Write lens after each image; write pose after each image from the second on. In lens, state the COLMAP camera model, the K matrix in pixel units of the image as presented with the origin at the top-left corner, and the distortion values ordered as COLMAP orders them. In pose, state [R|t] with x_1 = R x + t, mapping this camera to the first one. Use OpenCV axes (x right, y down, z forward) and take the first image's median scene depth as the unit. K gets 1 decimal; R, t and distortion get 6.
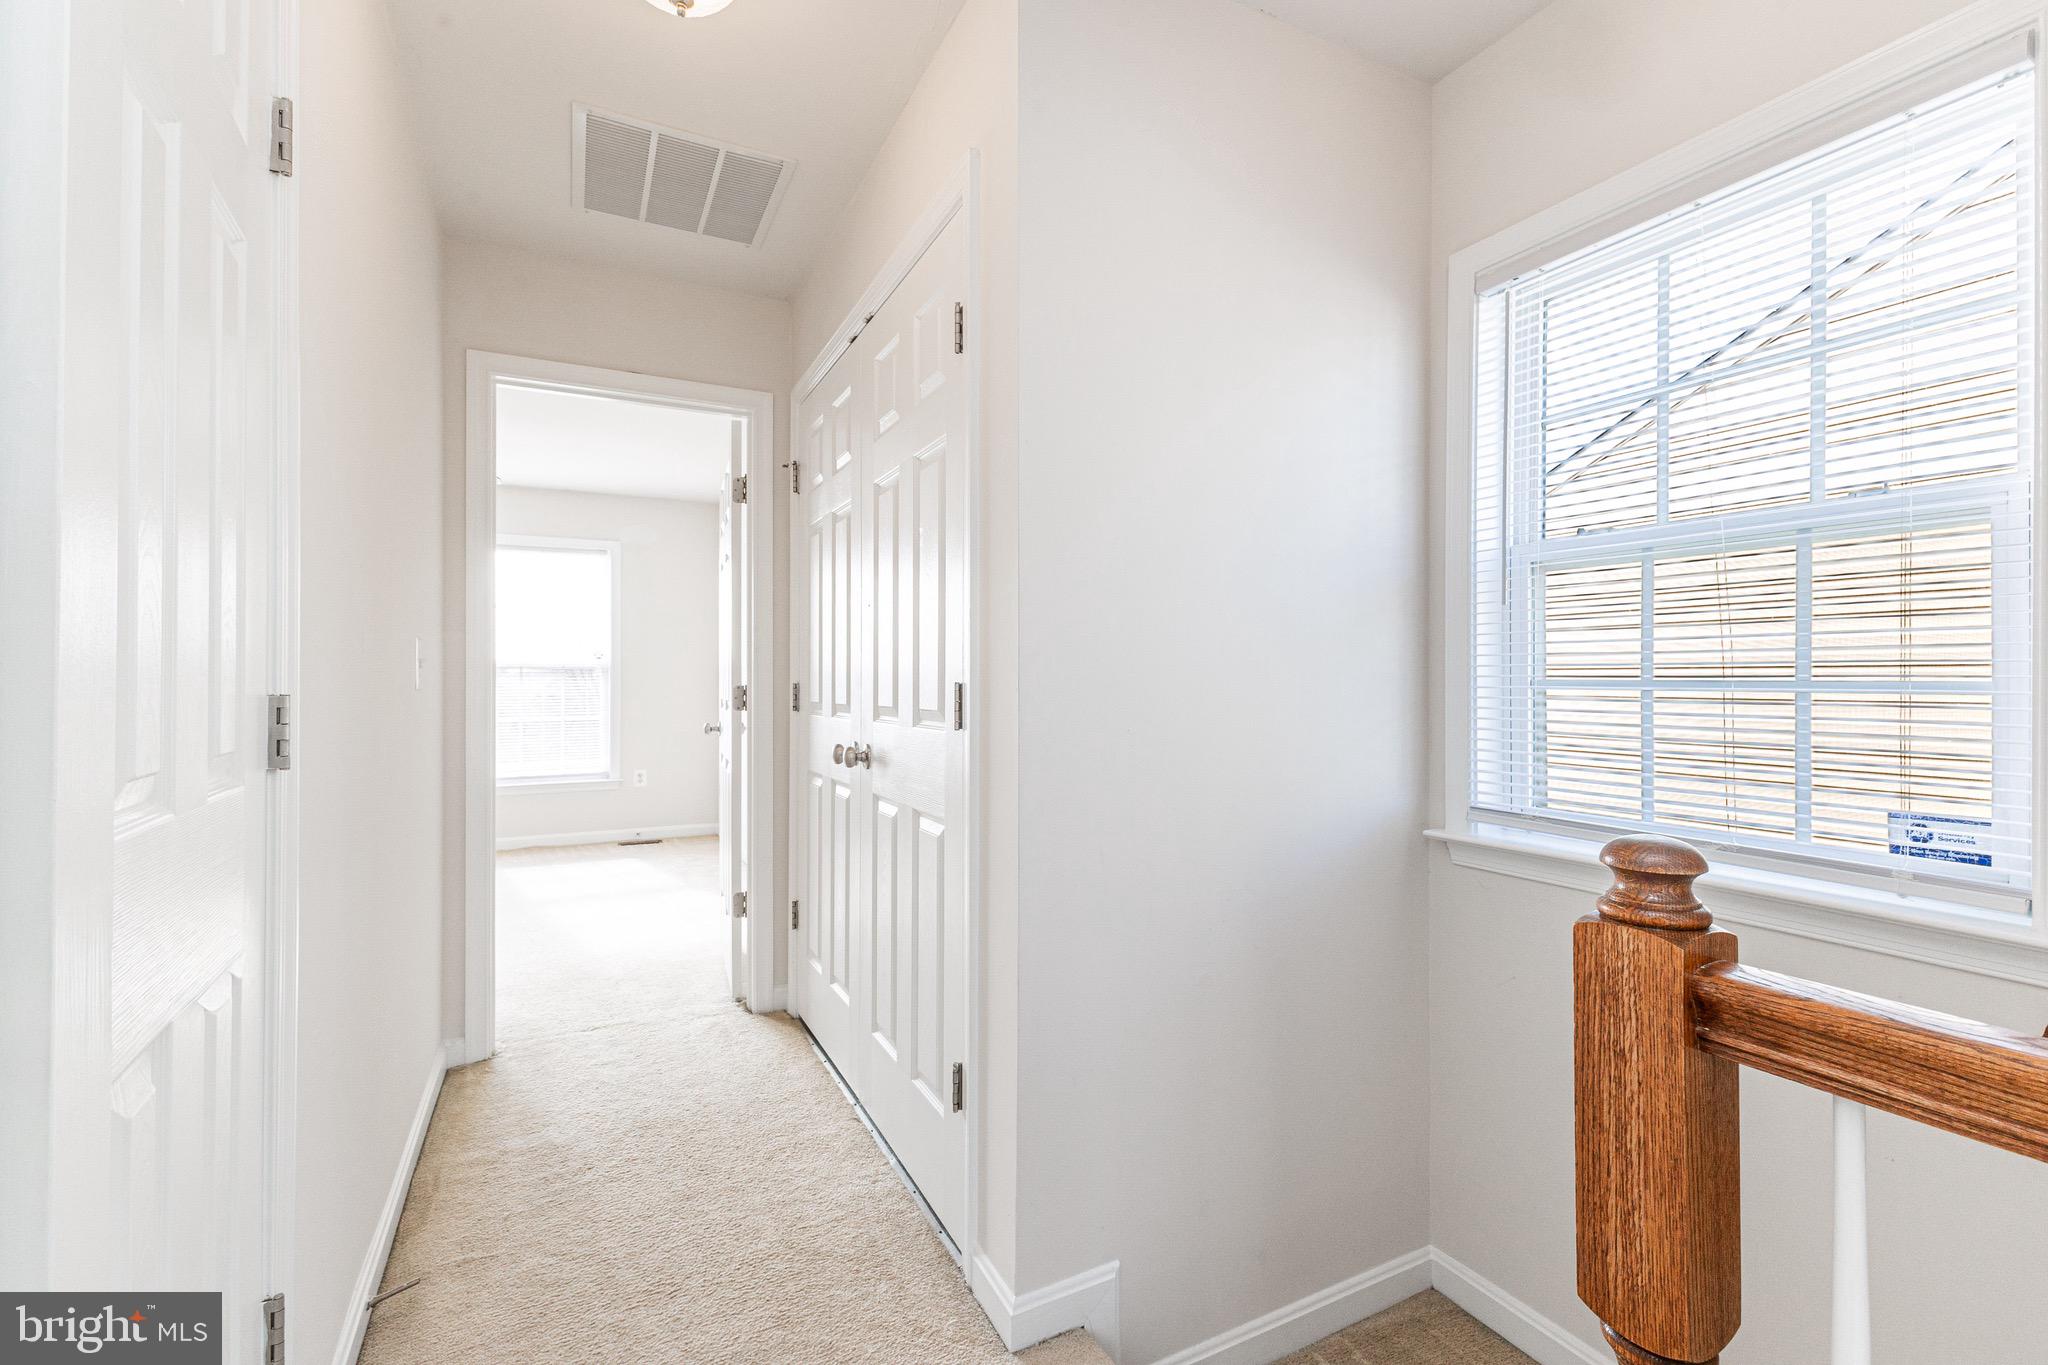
lens RADIAL K [[872.1, 0, 1023.3], [0, 872.1, 679.2], [0, 0, 1]] dist [0.009791, -0.000560]
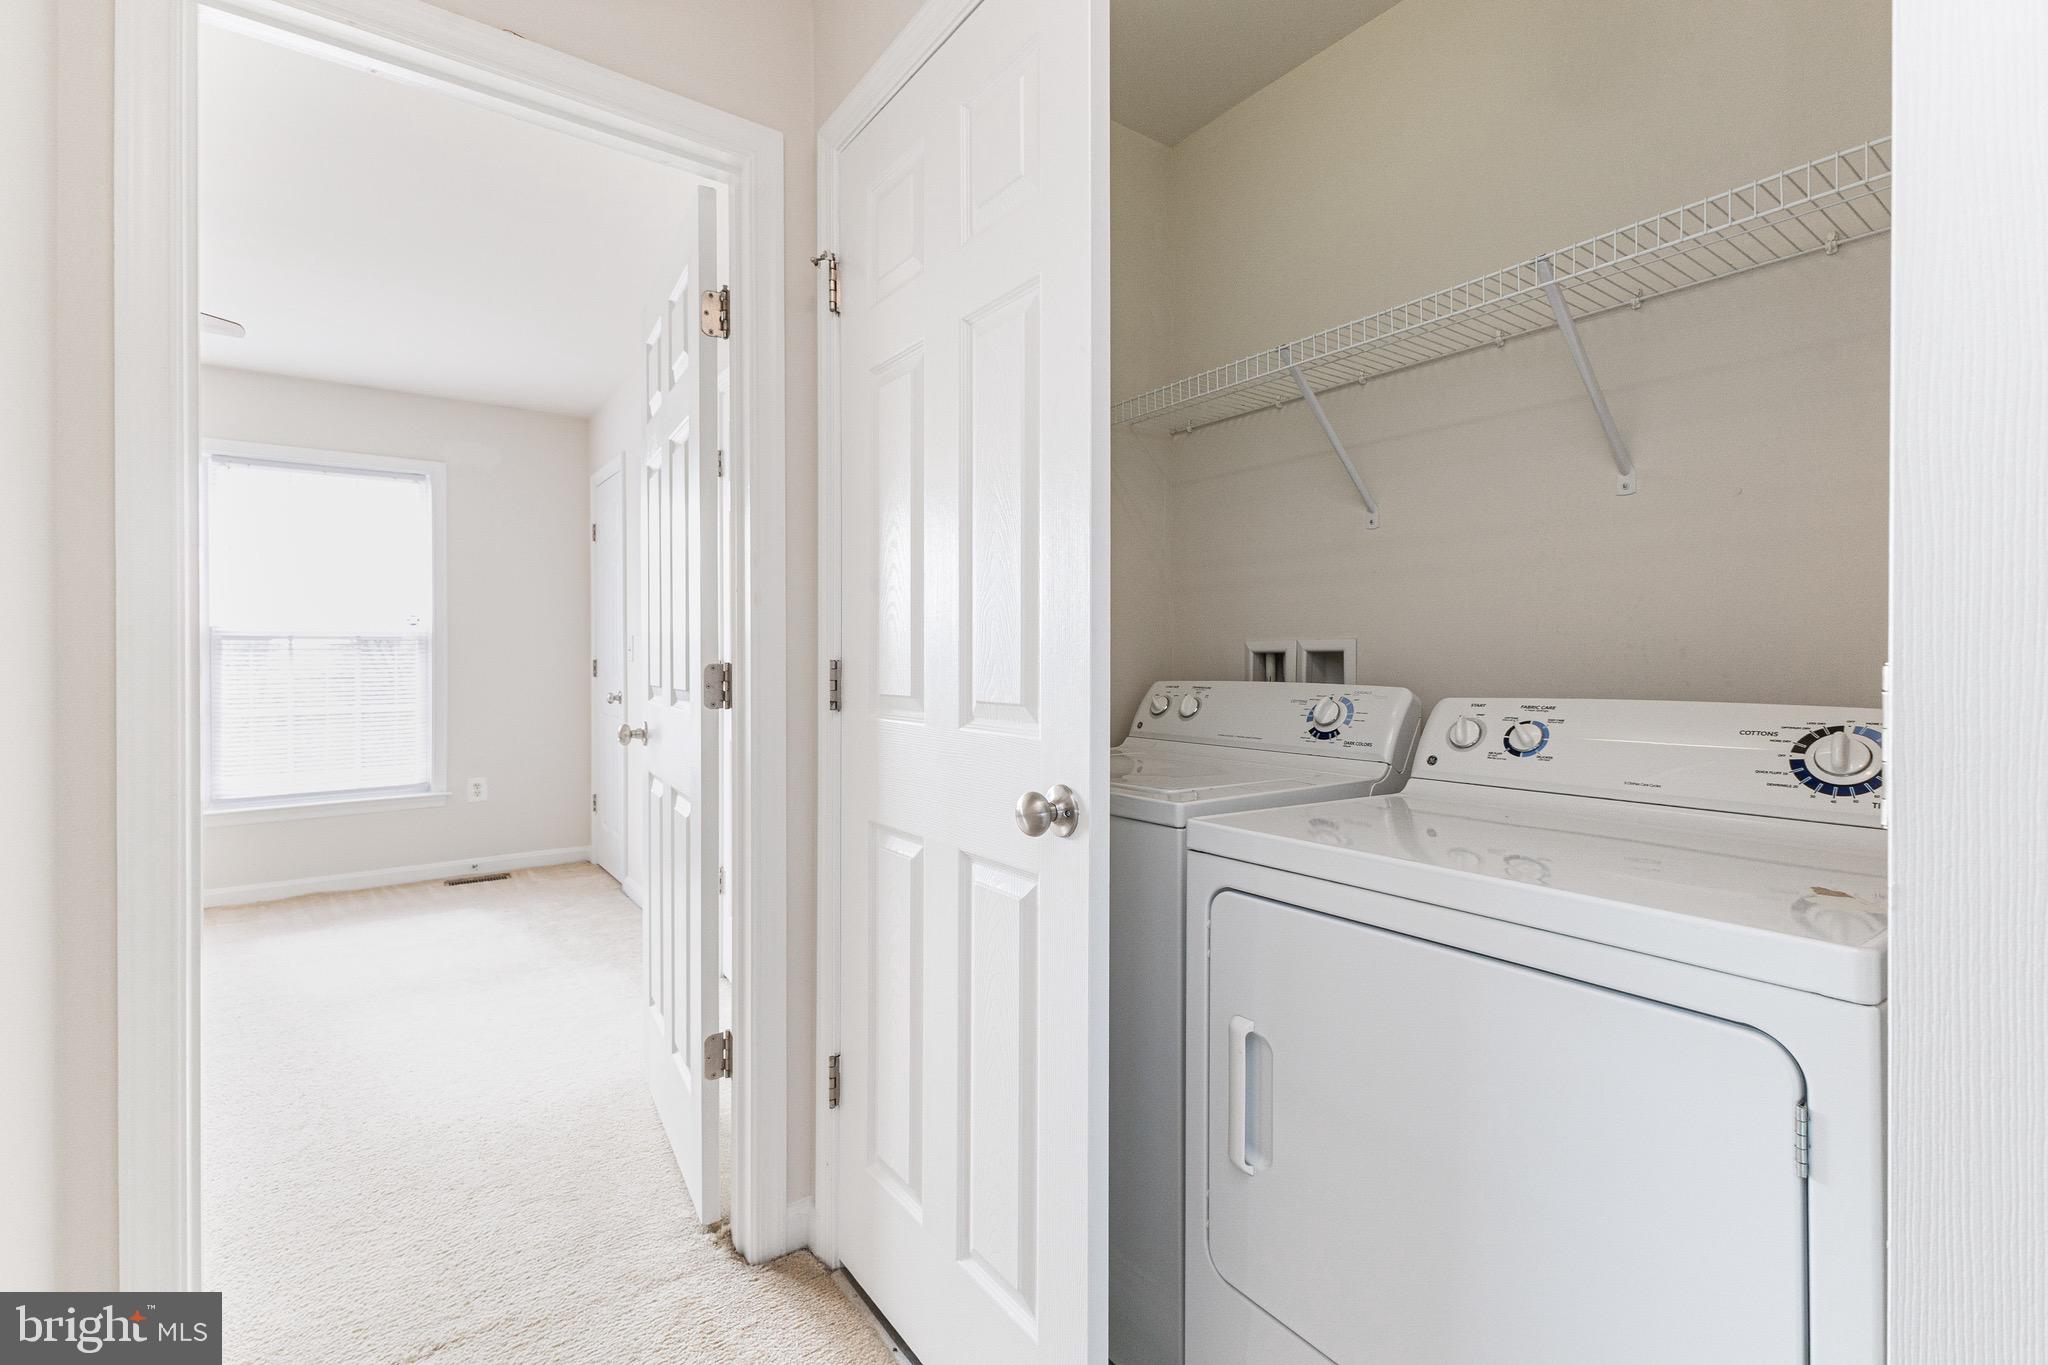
lens RADIAL K [[872.1, 0, 1021.3], [0, 872.1, 652.7], [0, 0, 1]] dist [0.009791, -0.000560]
pose [[0.986454, -0.002849, 0.164016, -0.223116], [0.002757, 0.999996, 0.000787, 0.000440], [-0.164017, -0.000324, 0.986457, 0.416545]]
